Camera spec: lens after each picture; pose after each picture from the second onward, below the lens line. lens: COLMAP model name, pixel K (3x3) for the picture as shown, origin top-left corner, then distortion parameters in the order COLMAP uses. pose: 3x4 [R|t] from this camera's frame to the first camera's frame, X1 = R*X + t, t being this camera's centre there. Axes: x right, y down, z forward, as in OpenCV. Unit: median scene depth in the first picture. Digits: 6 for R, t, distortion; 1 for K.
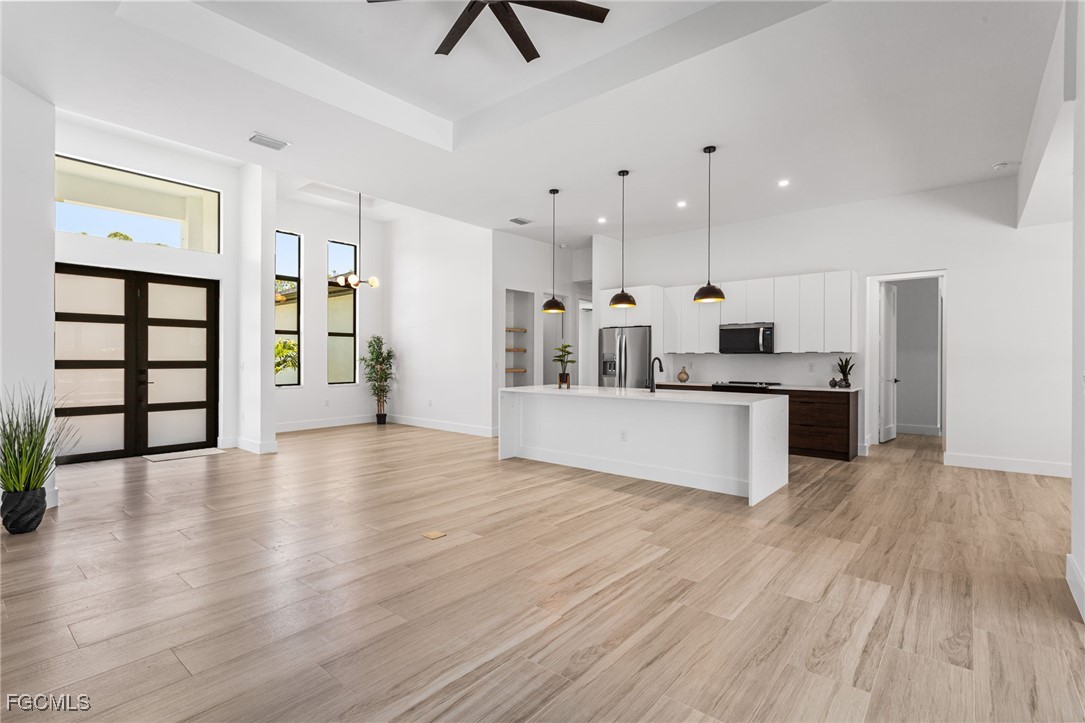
lens RADIAL K [[522.6, 0, 537.6], [0, 522.6, 358.6], [0, 0, 1]] dist [0.001357, 0.000239]
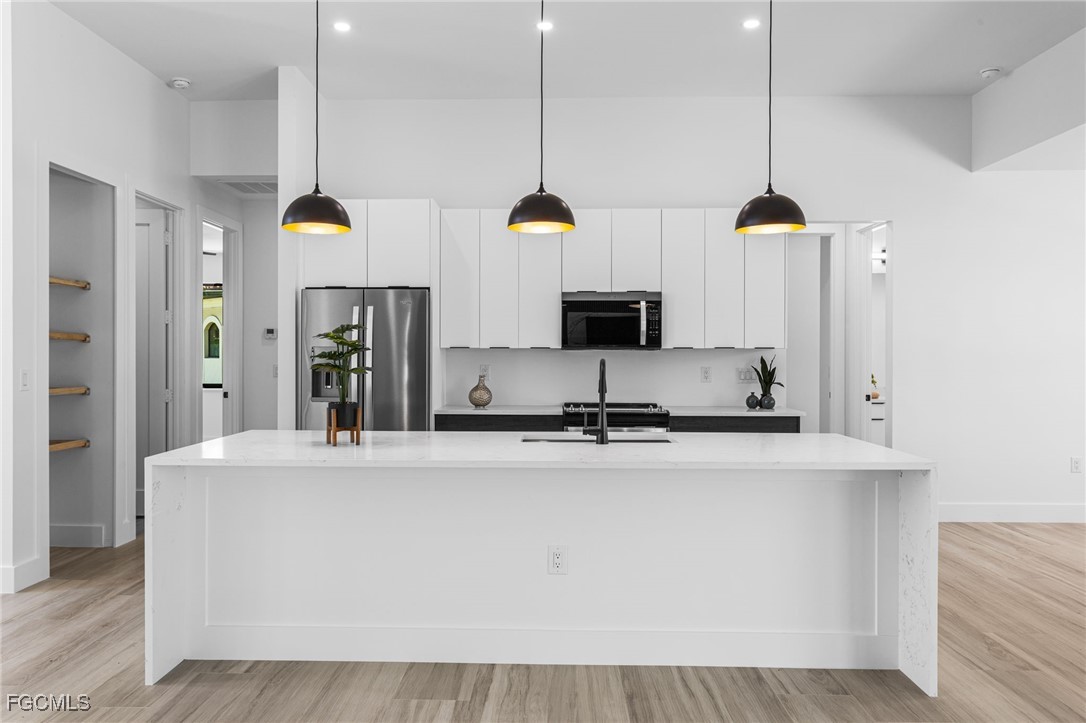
lens RADIAL K [[826.3, 0, 548.1], [0, 826.3, 359.3], [0, 0, 1]] dist [-0.002383, 0.001825]
pose [[0.776456, -0.002629, 0.630166, -0.175755], [-0.000246, 0.999990, 0.004474, -0.003450], [-0.630171, -0.003629, 0.776448, 0.412554]]
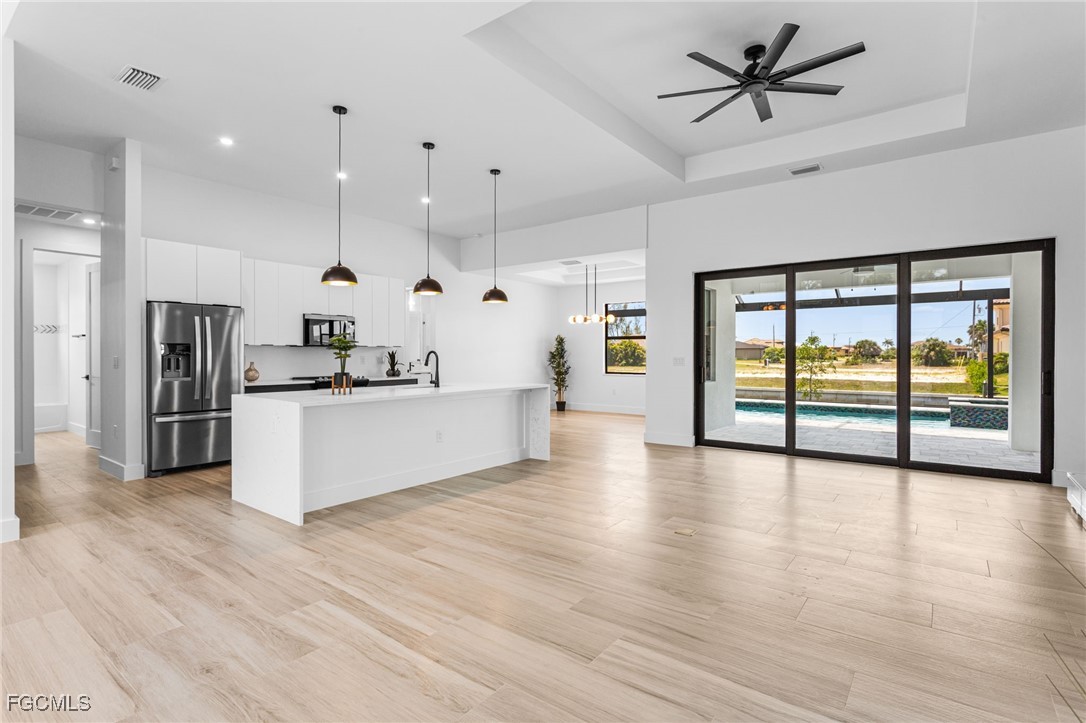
lens RADIAL K [[523.1, 0, 538.1], [0, 523.1, 358.6], [0, 0, 1]] dist [0.001357, 0.000239]
pose [[-0.045216, -0.010029, 0.998927, -0.596474], [-0.003297, 0.999946, 0.009890, 0.001149], [-0.998972, -0.002847, -0.045246, 0.680893]]
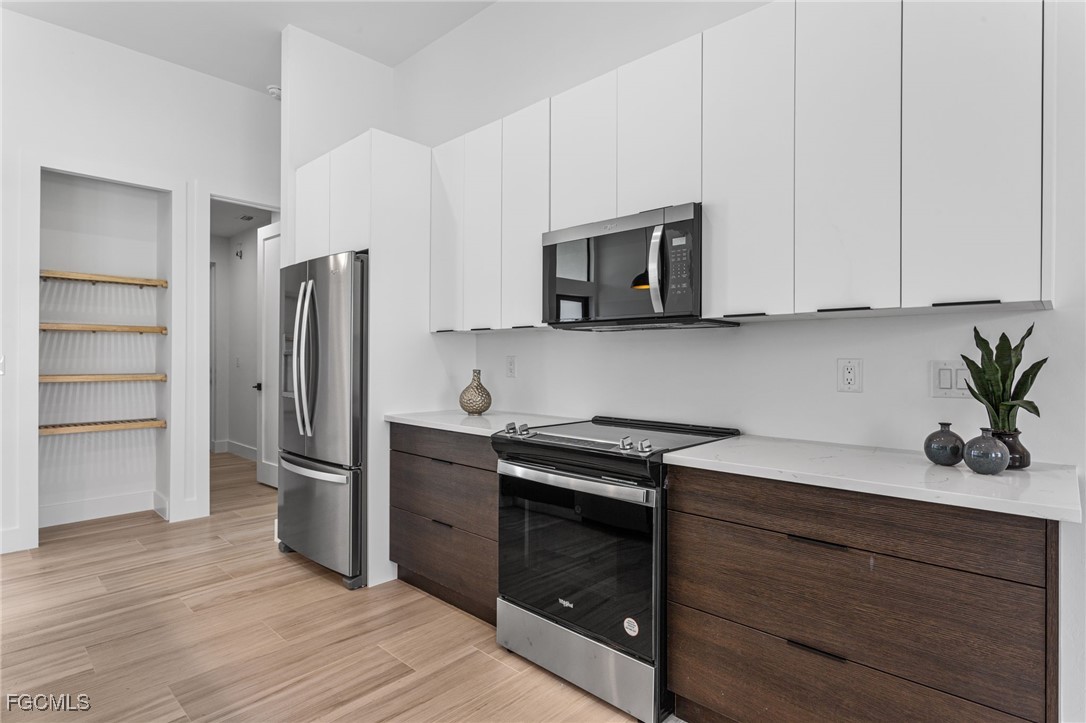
lens RADIAL K [[575.4, 0, 543.0], [0, 575.4, 361.5], [0, 0, 1]] dist [0.011749, 0.000197]
pose [[0.998055, -0.003035, -0.062266, 0.390992], [0.003483, 0.999969, 0.007090, 0.008232], [0.062243, -0.007293, 0.998034, 0.708380]]
